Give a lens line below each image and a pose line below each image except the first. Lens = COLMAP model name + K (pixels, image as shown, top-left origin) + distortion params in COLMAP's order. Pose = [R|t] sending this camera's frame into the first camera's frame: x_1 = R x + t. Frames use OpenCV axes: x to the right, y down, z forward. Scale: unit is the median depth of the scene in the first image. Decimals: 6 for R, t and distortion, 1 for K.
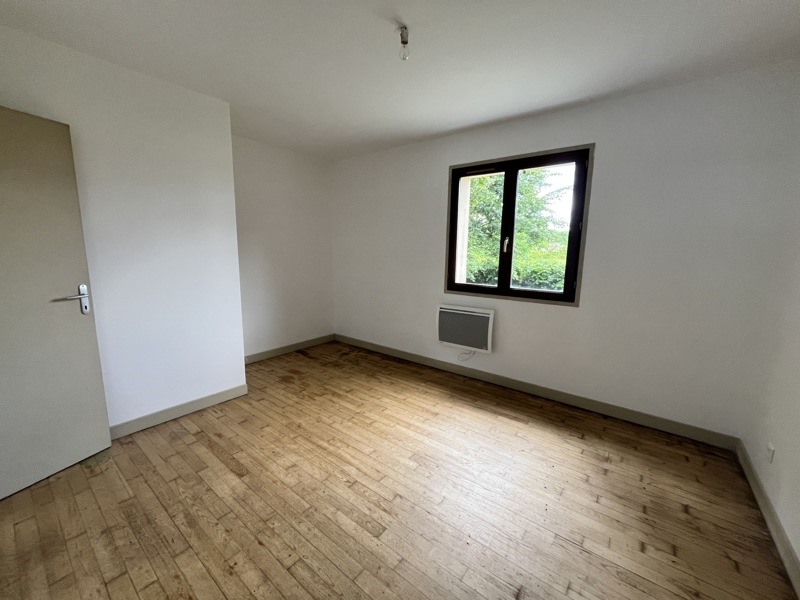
lens RADIAL K [[323.2, 0, 398.1], [0, 323.2, 299.7], [0, 0, 1]] dist [-0.002599, -0.000110]
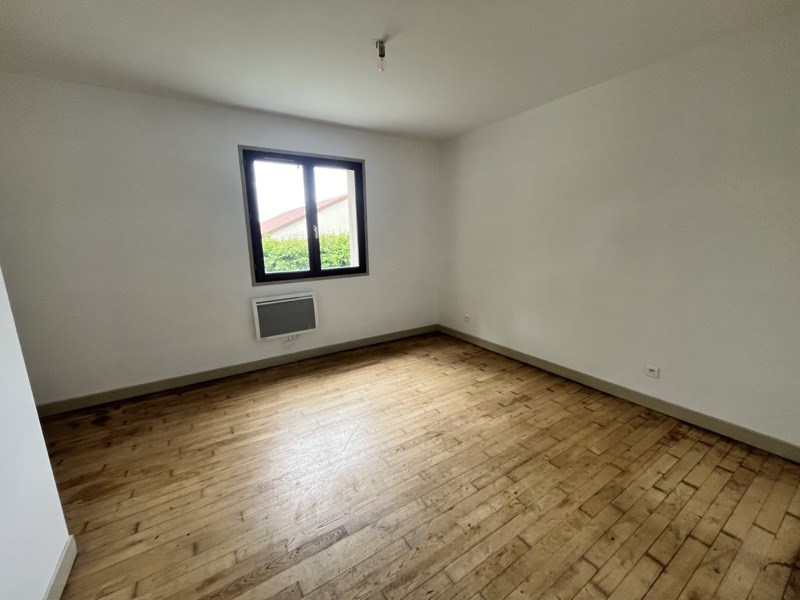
lens RADIAL K [[323.2, 0, 398.4], [0, 323.2, 299.7], [0, 0, 1]] dist [-0.002599, -0.000110]
pose [[0.330405, -0.205691, 0.921154, -0.660588], [0.172849, 0.972645, 0.155190, -0.063341], [-0.927877, 0.107945, 0.356921, 0.344741]]
